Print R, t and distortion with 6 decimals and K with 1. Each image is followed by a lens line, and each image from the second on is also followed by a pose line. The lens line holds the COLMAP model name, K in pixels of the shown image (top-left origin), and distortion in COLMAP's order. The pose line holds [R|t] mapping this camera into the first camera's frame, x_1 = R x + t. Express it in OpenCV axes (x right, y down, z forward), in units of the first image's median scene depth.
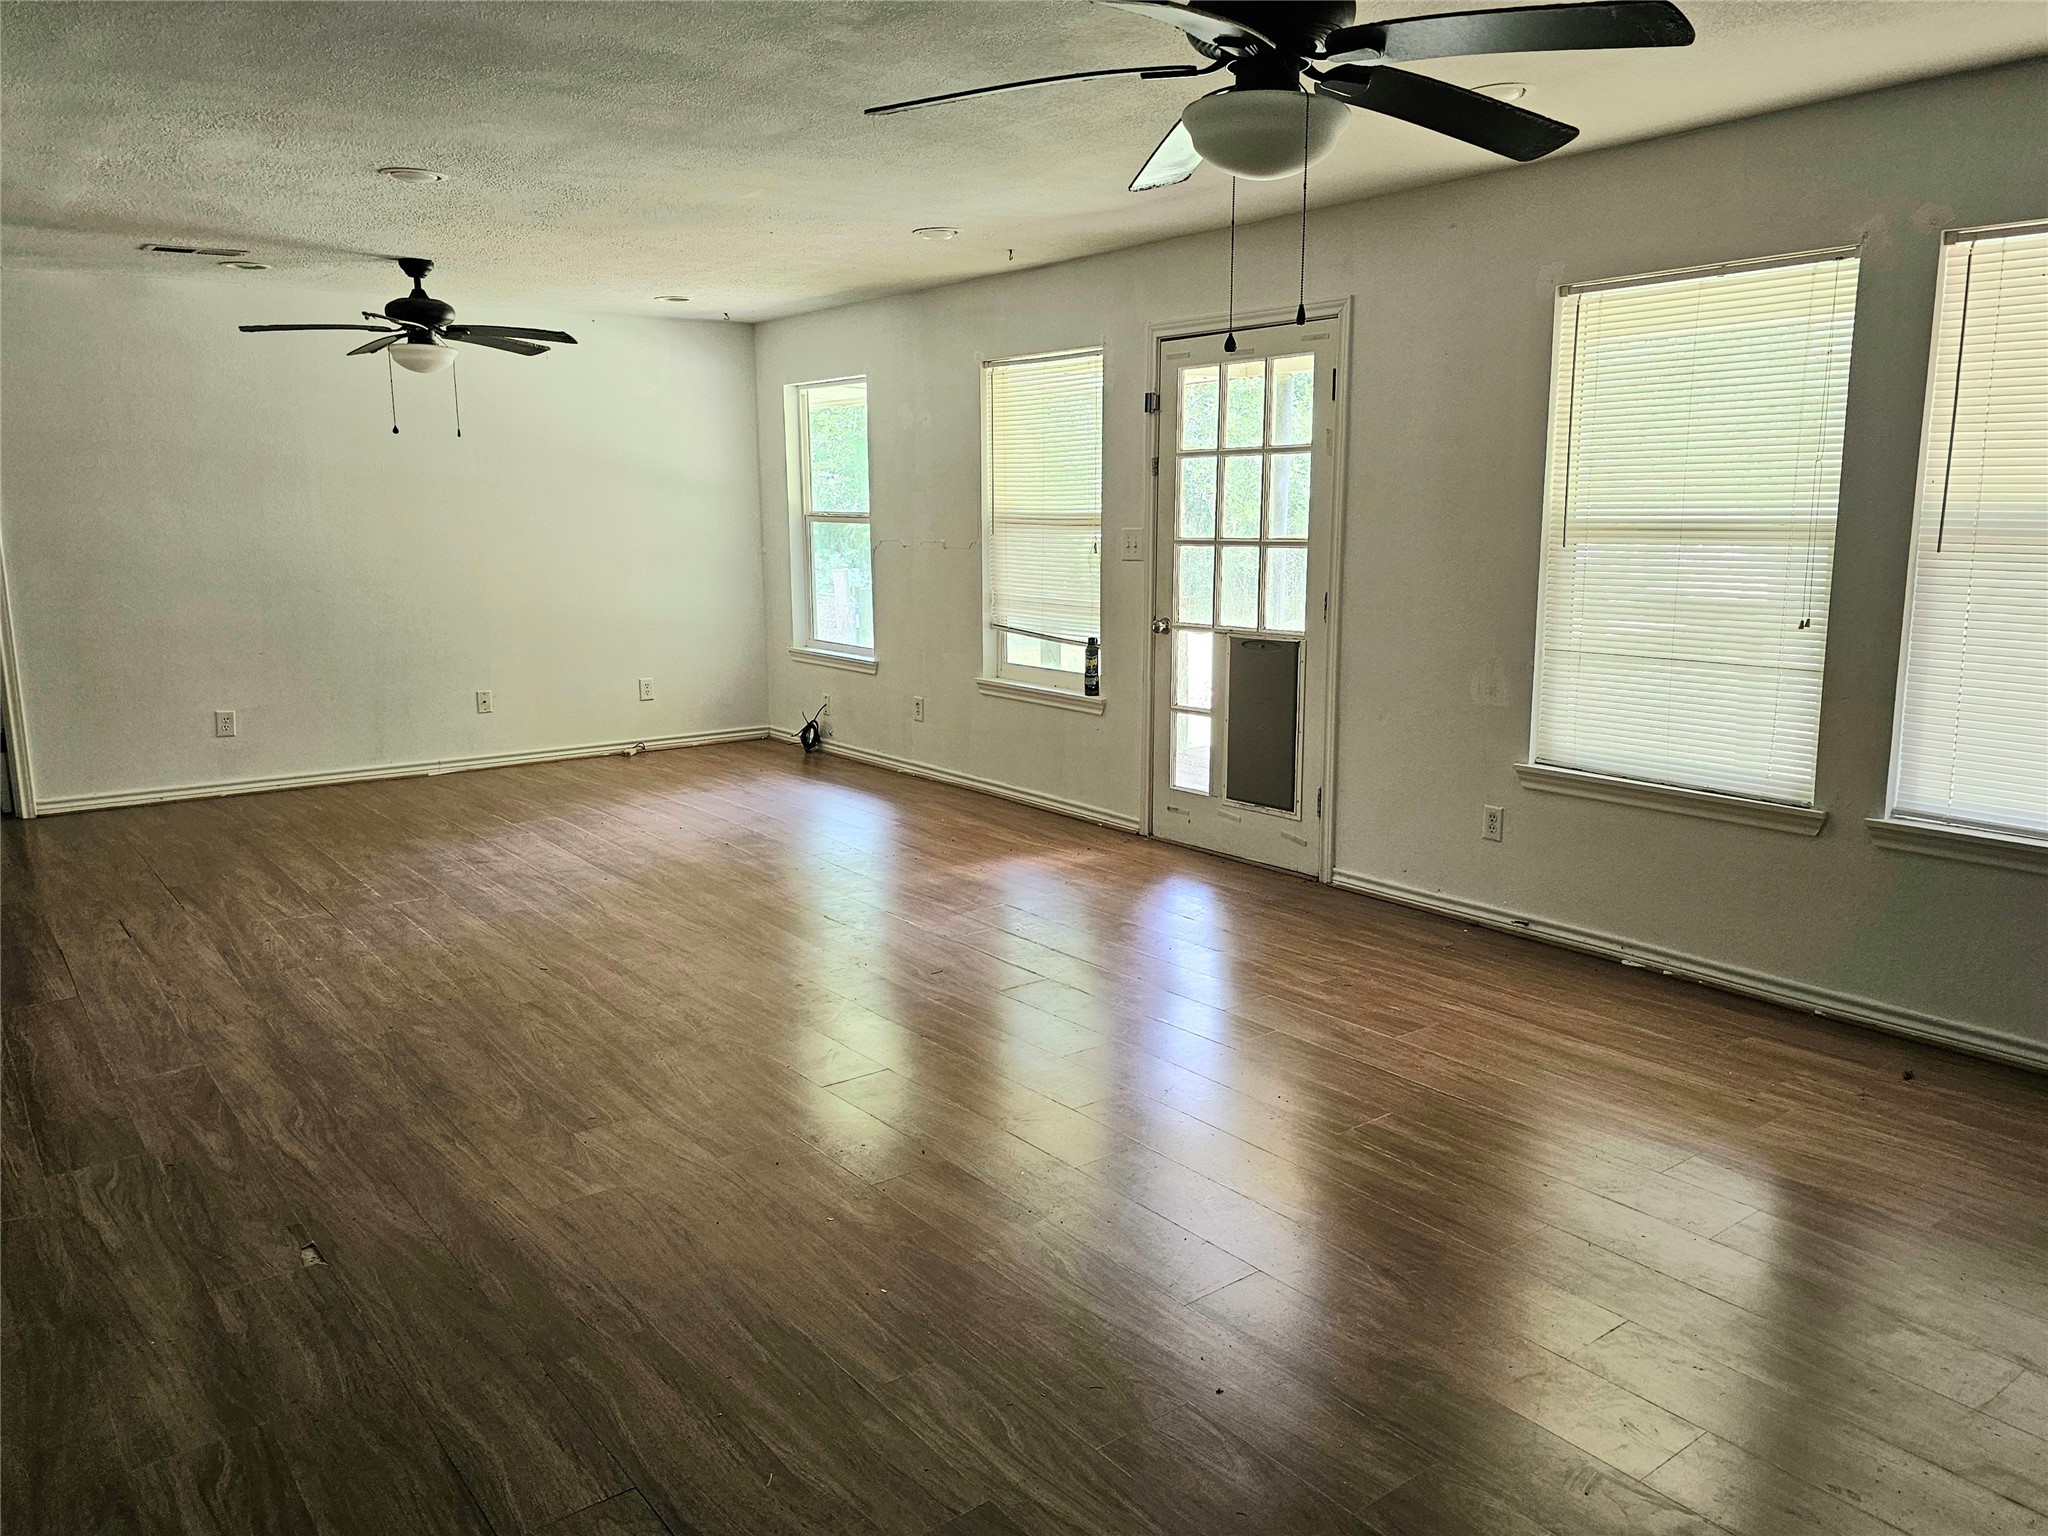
lens RADIAL K [[1474.5, 0, 1019.2], [0, 1474.5, 754.9], [0, 0, 1]] dist [0.062219, -0.066538]
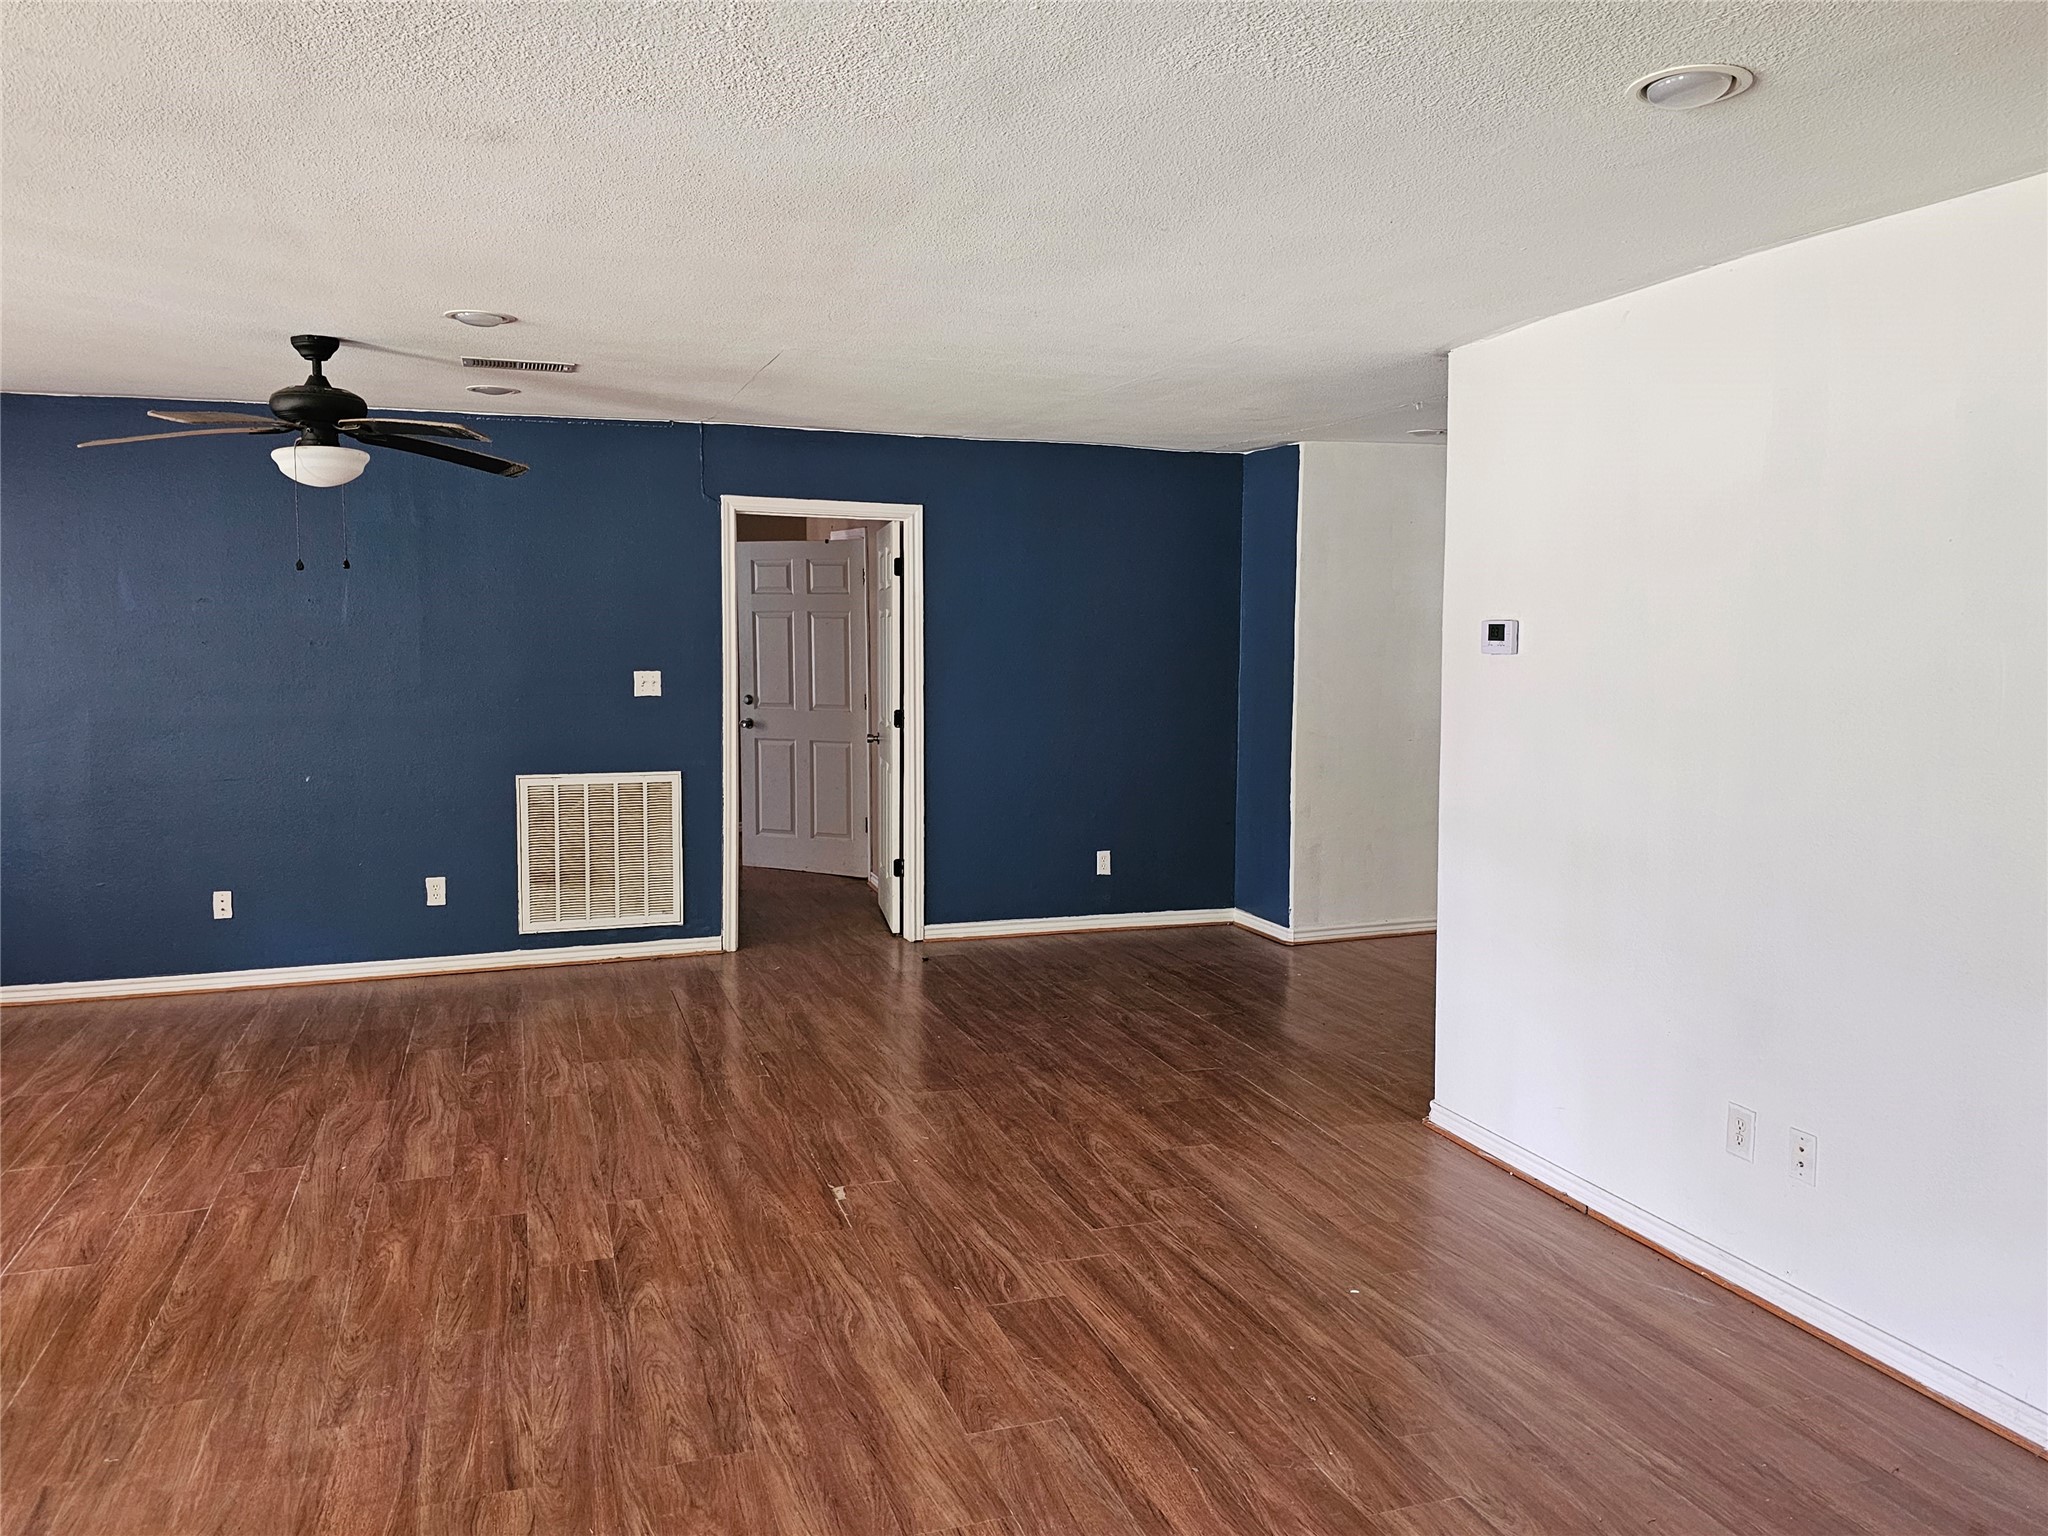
lens RADIAL K [[1474.5, 0, 1019.2], [0, 1474.5, 754.9], [0, 0, 1]] dist [0.062219, -0.066538]
pose [[-0.948022, -0.023715, 0.317321, -0.809510], [0.057786, 0.967807, 0.244970, -0.298181], [-0.312915, 0.250574, -0.916132, 1.608636]]
